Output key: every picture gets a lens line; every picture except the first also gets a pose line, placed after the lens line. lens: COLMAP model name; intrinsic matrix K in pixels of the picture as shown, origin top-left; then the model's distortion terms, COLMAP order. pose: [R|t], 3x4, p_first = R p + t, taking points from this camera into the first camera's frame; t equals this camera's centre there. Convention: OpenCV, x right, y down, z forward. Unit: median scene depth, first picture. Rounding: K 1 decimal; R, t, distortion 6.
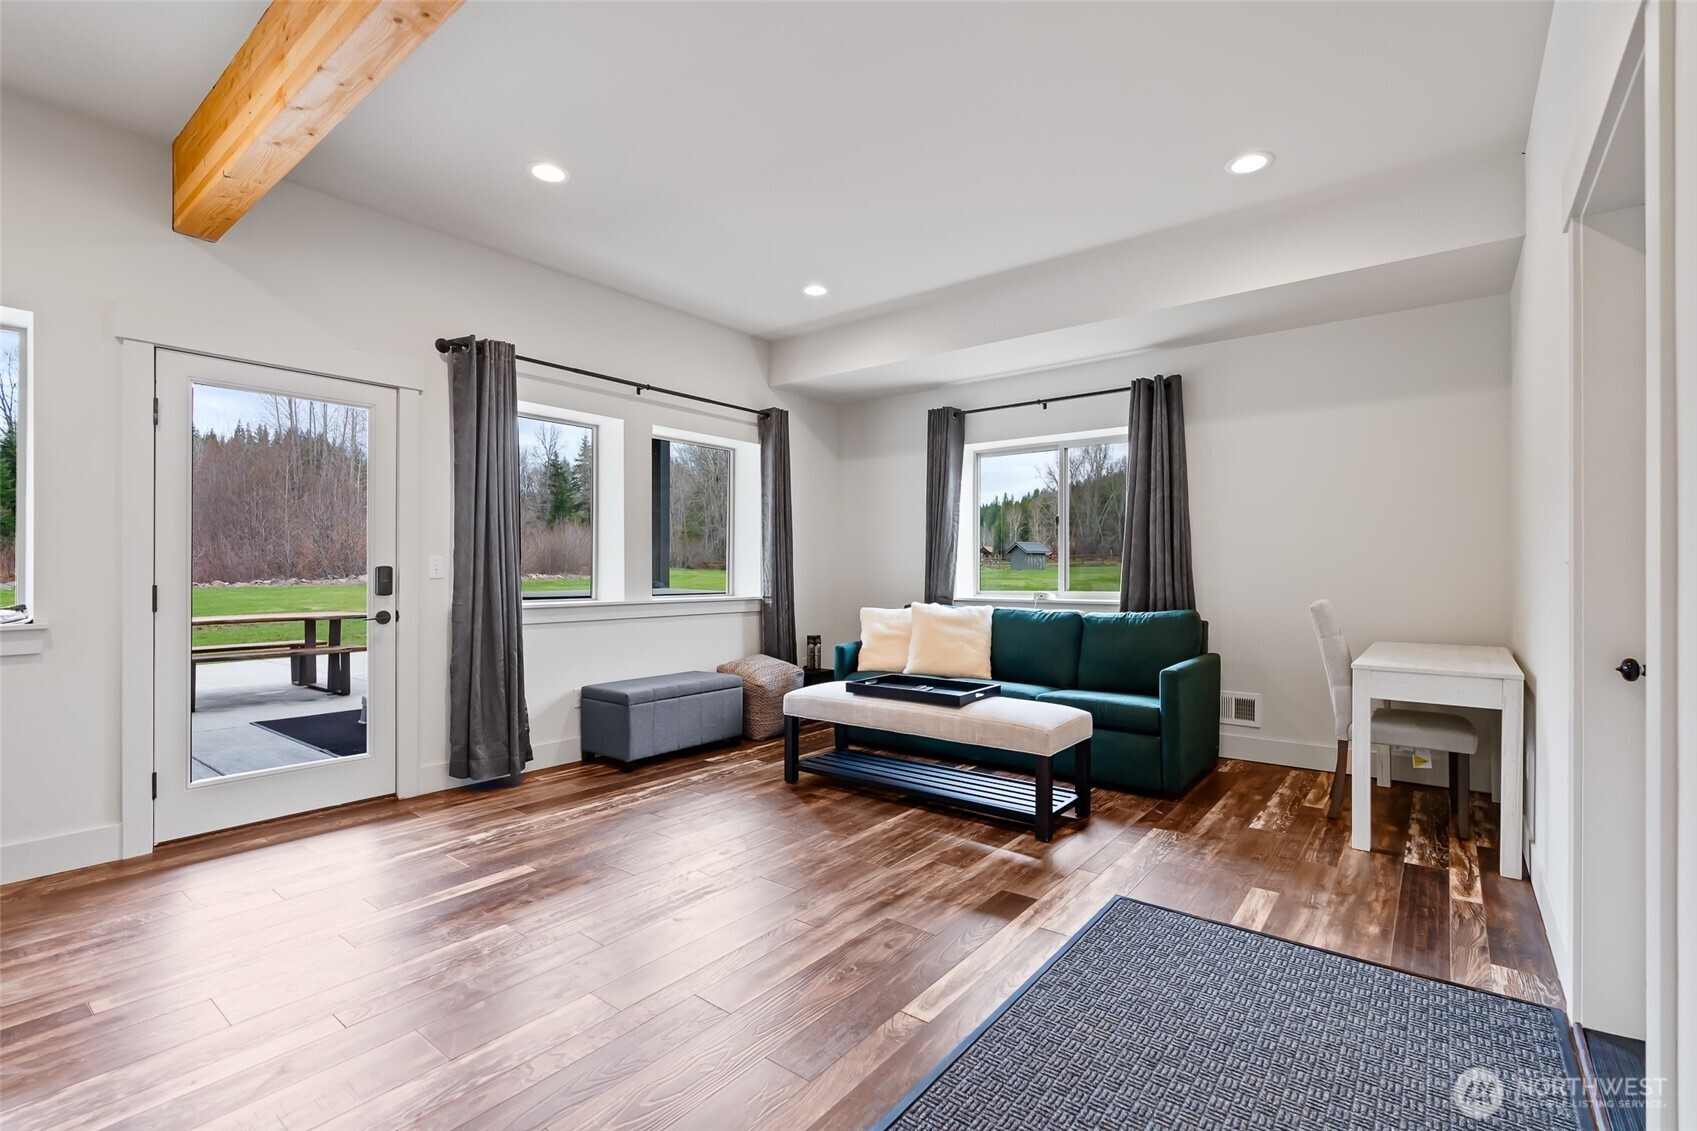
lens RADIAL K [[768.0, 0, 846.3], [0, 768.0, 560.7], [0, 0, 1]] dist [0.000863, 0.000838]
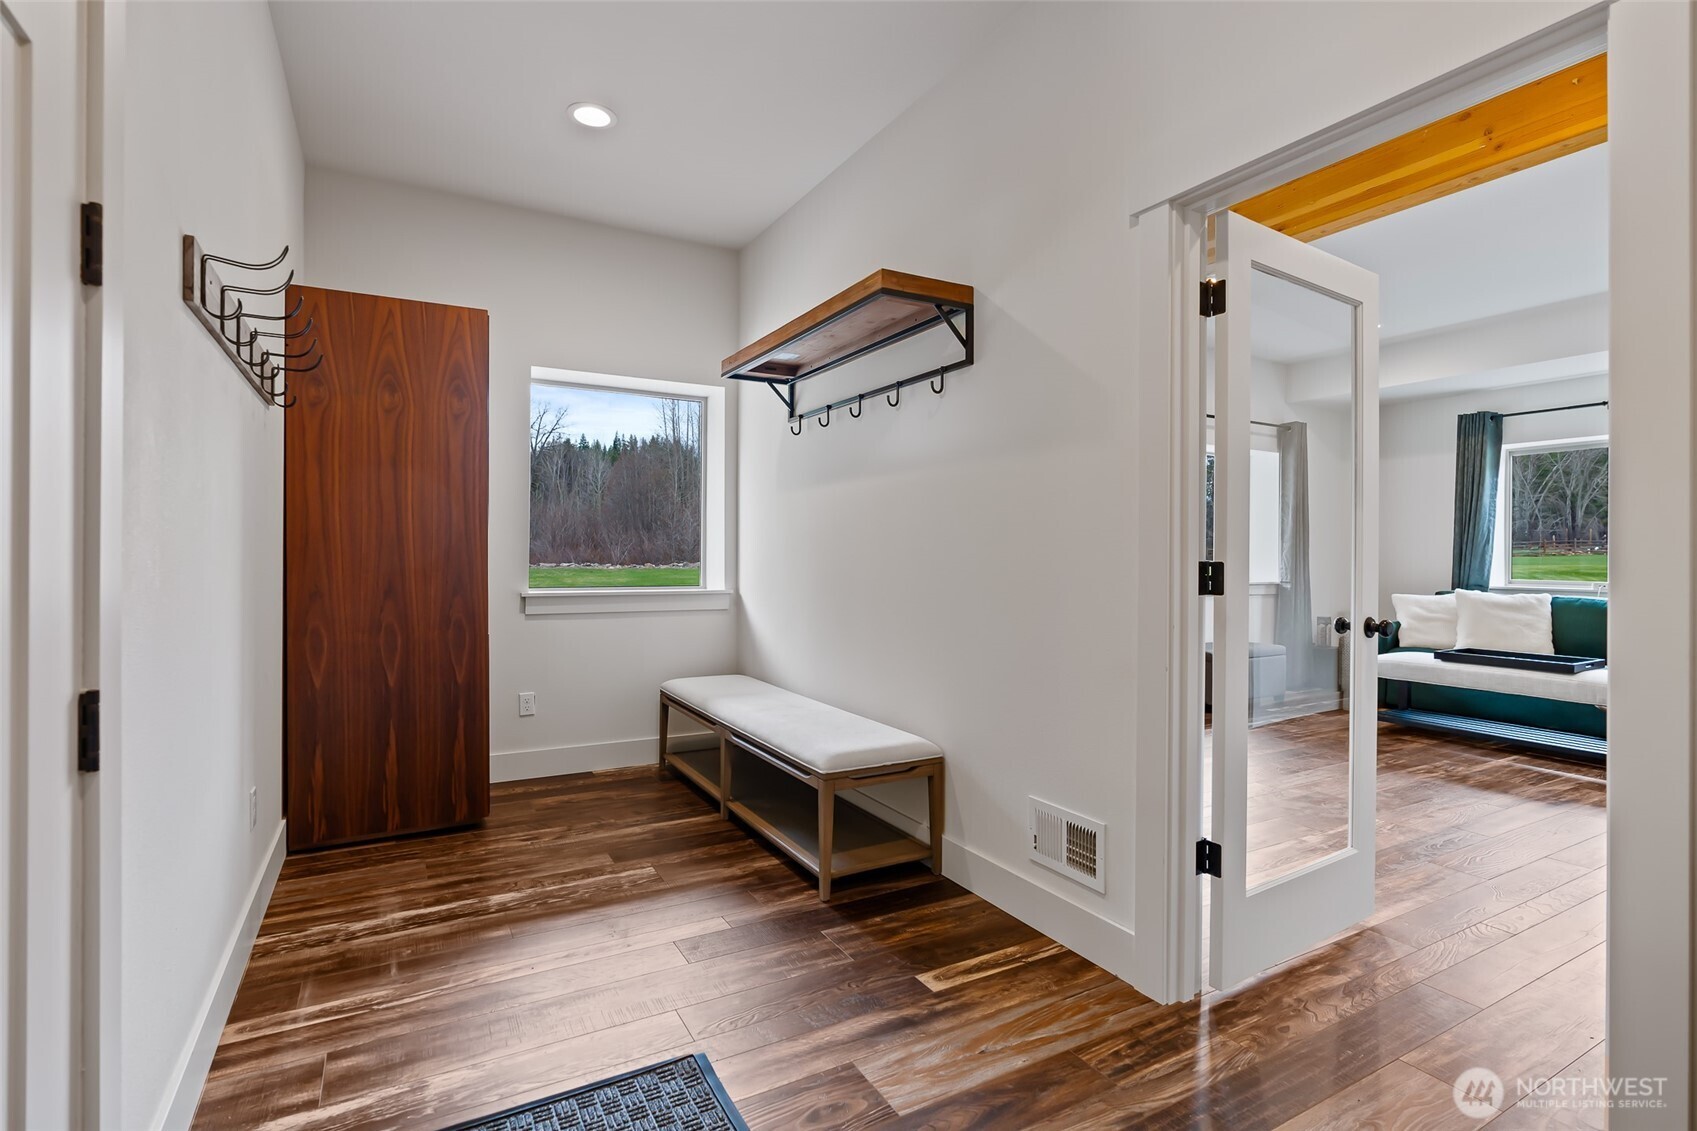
lens RADIAL K [[780.5, 0, 809.2], [0, 780.5, 552.4], [0, 0, 1]] dist [-0.000145, 0.000406]
pose [[0.917049, 0.004644, -0.398749, -0.300628], [-0.001966, 0.999973, 0.007123, -0.005806], [0.398771, -0.005748, 0.917033, -0.397724]]
